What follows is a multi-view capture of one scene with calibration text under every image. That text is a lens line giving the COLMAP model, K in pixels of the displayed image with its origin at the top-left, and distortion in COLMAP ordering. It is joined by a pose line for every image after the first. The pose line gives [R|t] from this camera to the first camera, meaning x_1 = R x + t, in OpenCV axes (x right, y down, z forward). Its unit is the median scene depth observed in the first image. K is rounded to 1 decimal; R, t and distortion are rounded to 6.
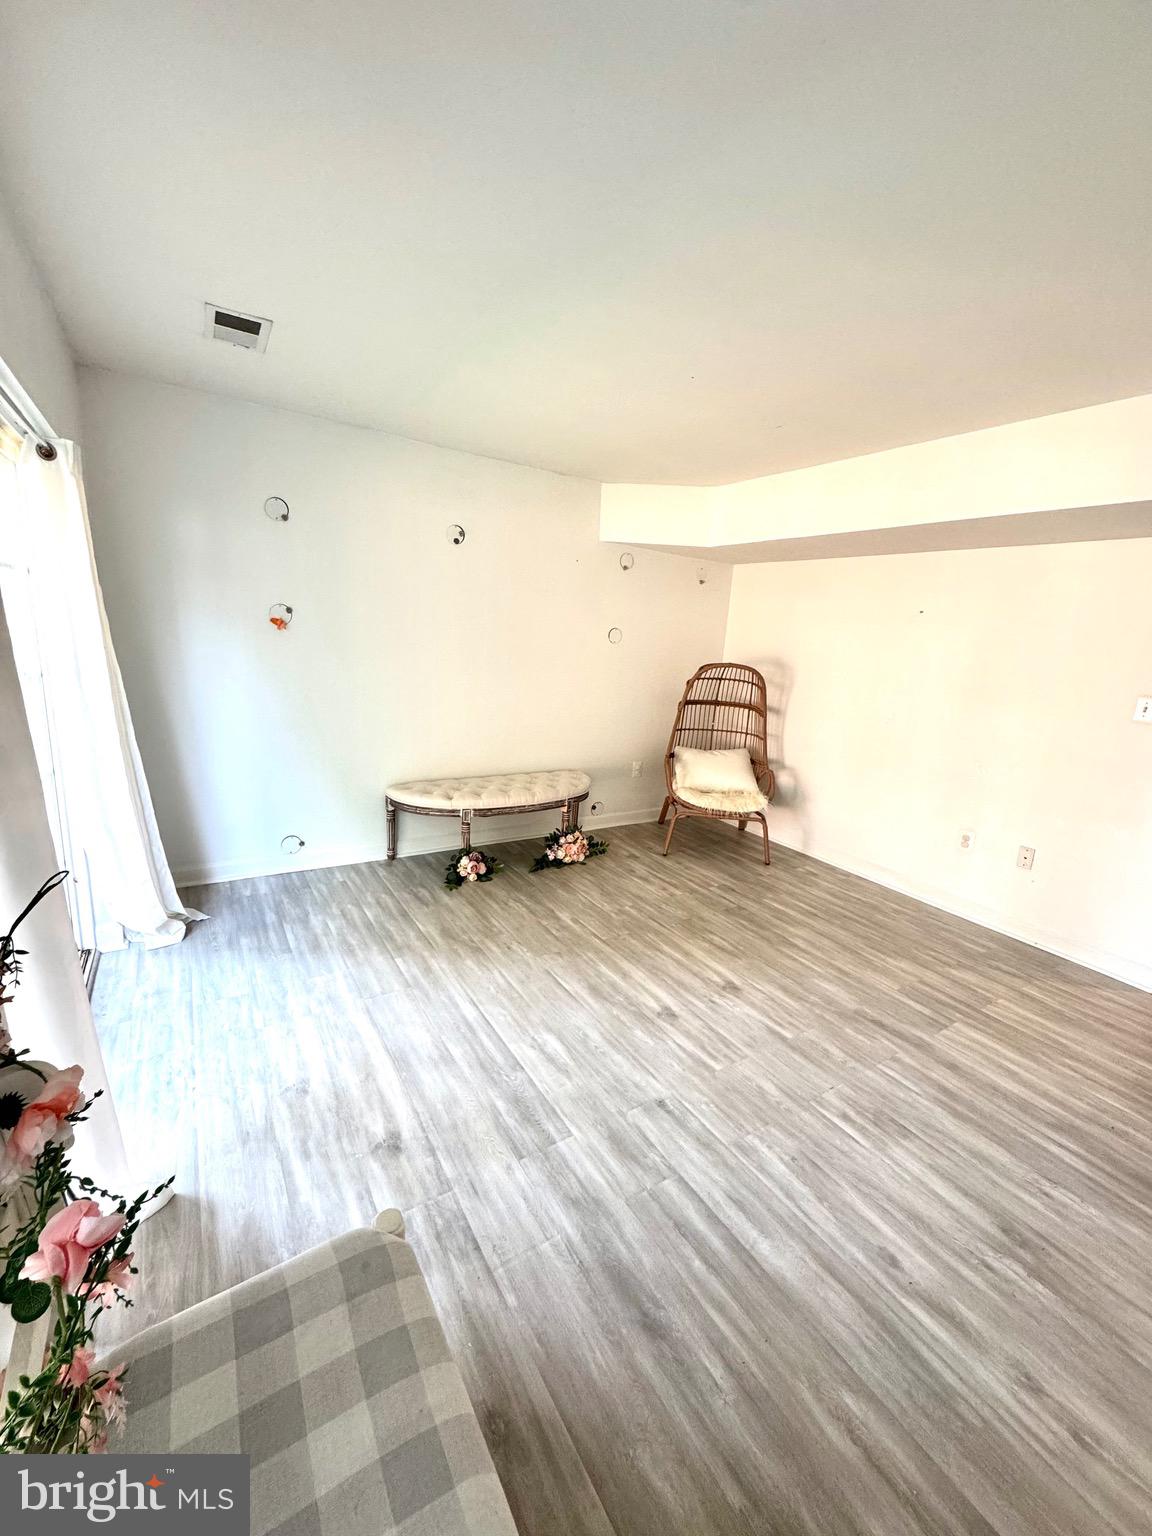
lens RADIAL K [[613.3, 0, 576.0], [0, 613.3, 768.0], [0, 0, 1]] dist [-0.002125, -0.000140]
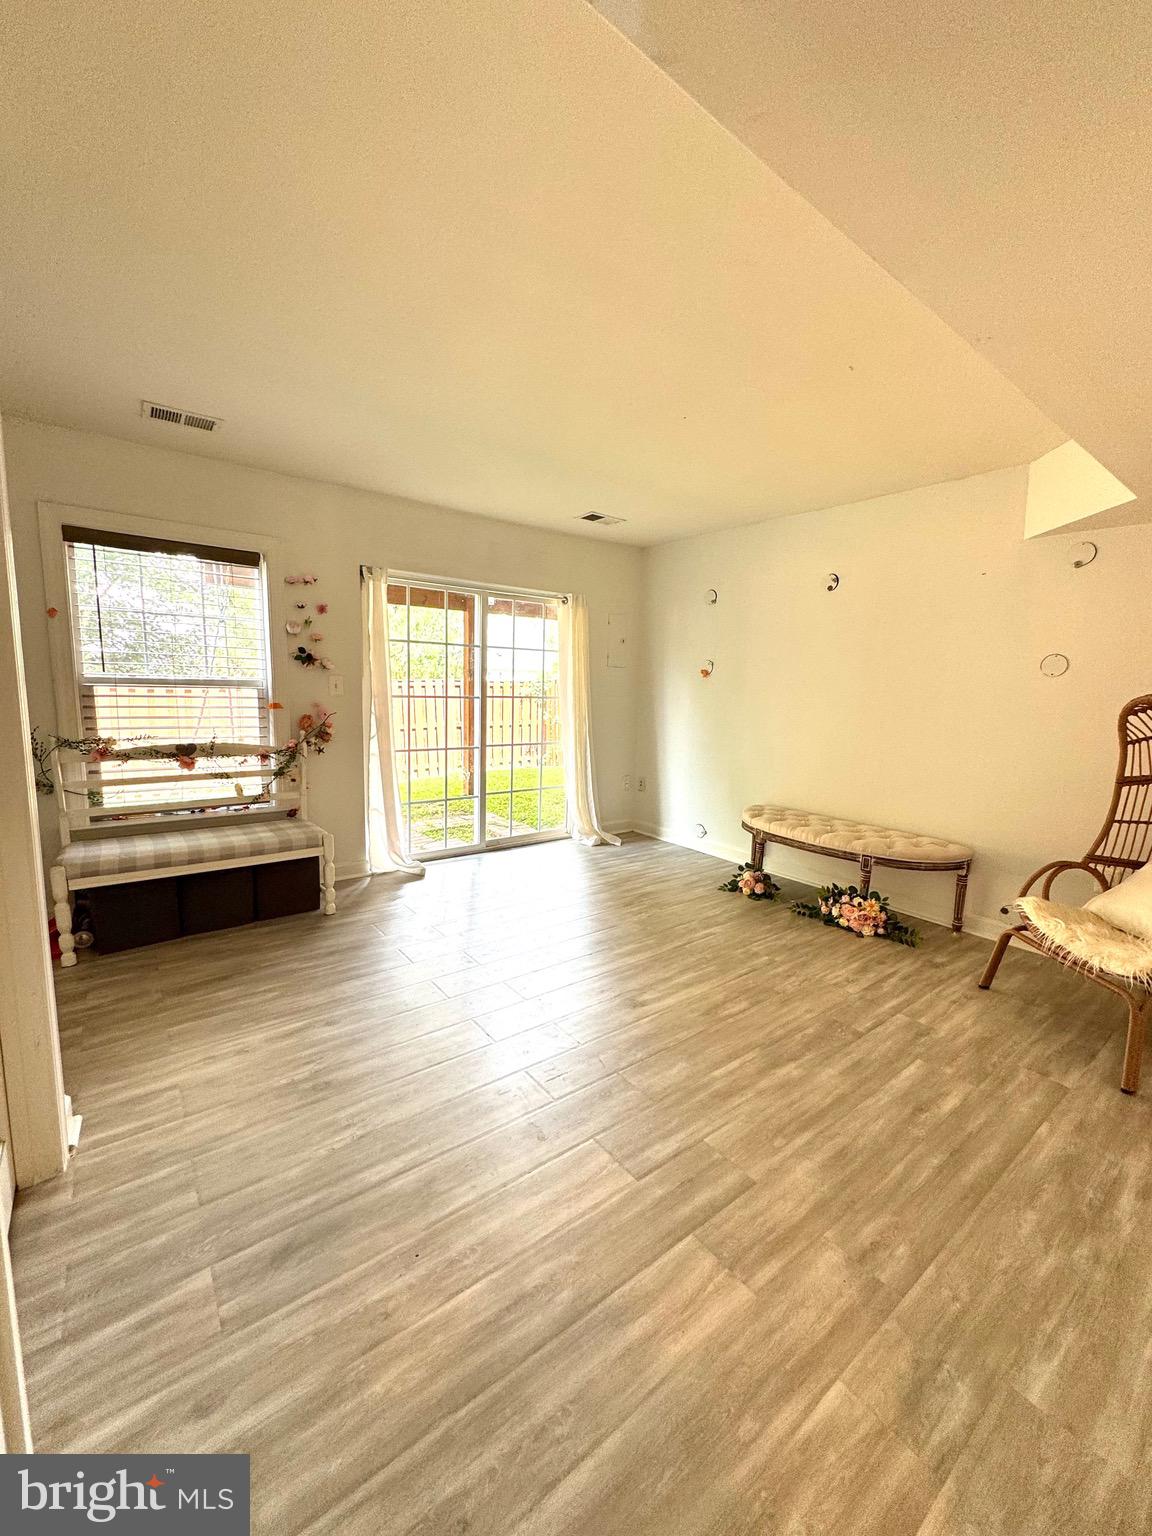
lens RADIAL K [[612.5, 0, 574.4], [0, 612.5, 769.8], [0, 0, 1]] dist [-0.000111, 0.000578]
pose [[0.087921, 0.077099, -0.993139, 0.938806], [-0.237072, 0.969973, 0.054313, -0.018325], [0.967505, 0.230670, 0.103559, 0.590662]]
